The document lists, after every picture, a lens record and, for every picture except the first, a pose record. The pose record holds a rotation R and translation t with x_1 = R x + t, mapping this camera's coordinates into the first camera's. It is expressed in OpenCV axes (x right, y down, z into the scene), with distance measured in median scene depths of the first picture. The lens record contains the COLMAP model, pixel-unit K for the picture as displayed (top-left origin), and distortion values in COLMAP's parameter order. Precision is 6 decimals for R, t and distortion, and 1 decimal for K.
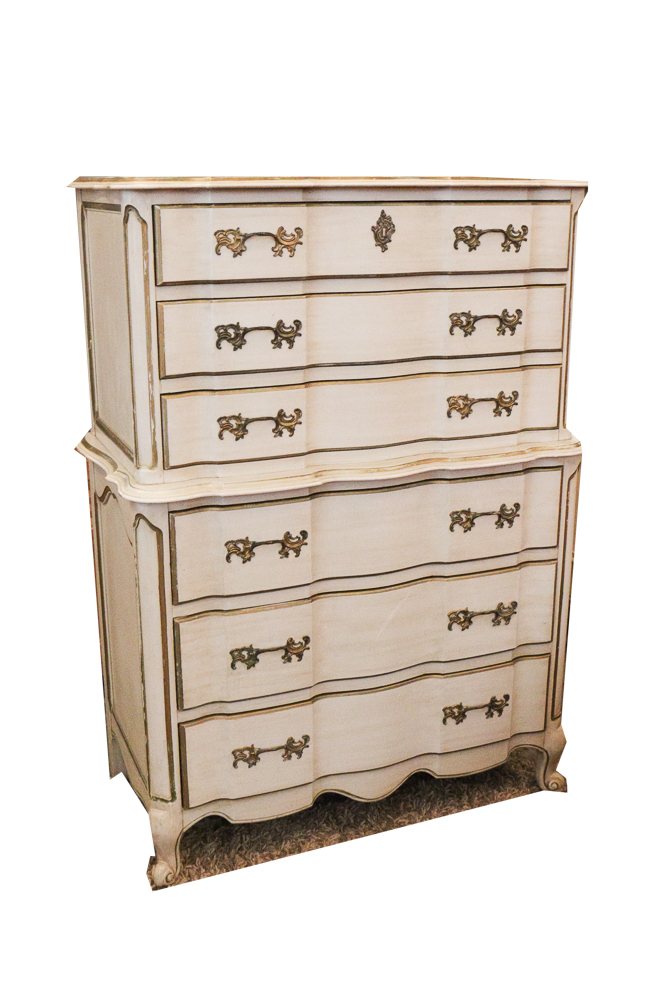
lens RADIAL K [[1091.6, 0, 334.1], [0, 1091.6, 509.8], [0, 0, 1]] dist [-0.104530, 0.000000]
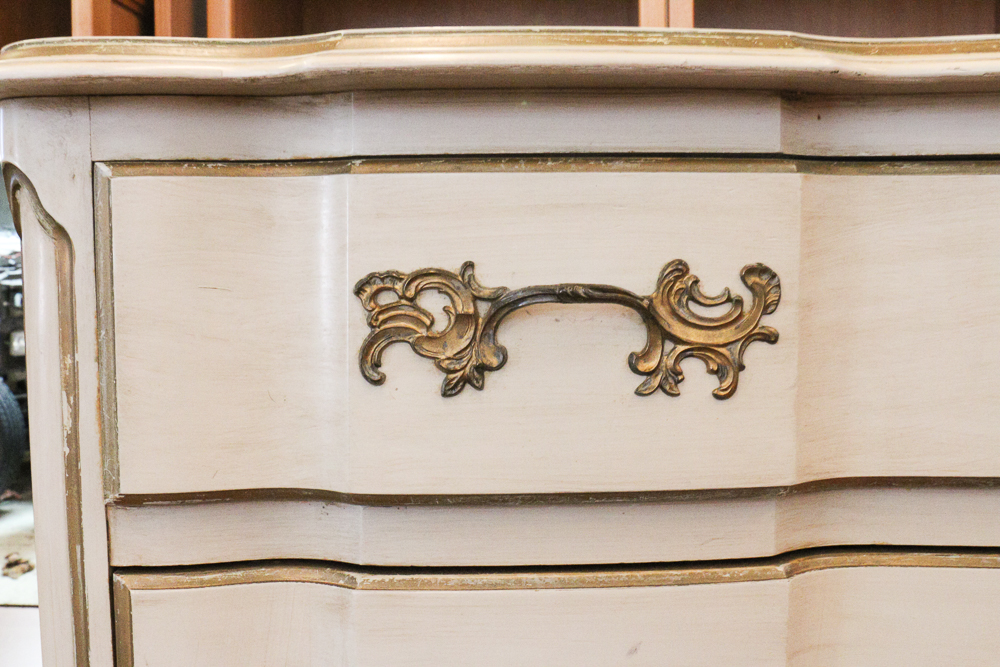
lens RADIAL K [[1091.6, 0, 478.7], [0, 1091.6, 310.7], [0, 0, 1]] dist [-0.104530, 0.000000]
pose [[0.936998, 0.018454, -0.348847, -0.009571], [-0.095033, 0.974408, -0.203712, -0.197199], [0.336160, 0.224030, 0.914772, 0.765265]]
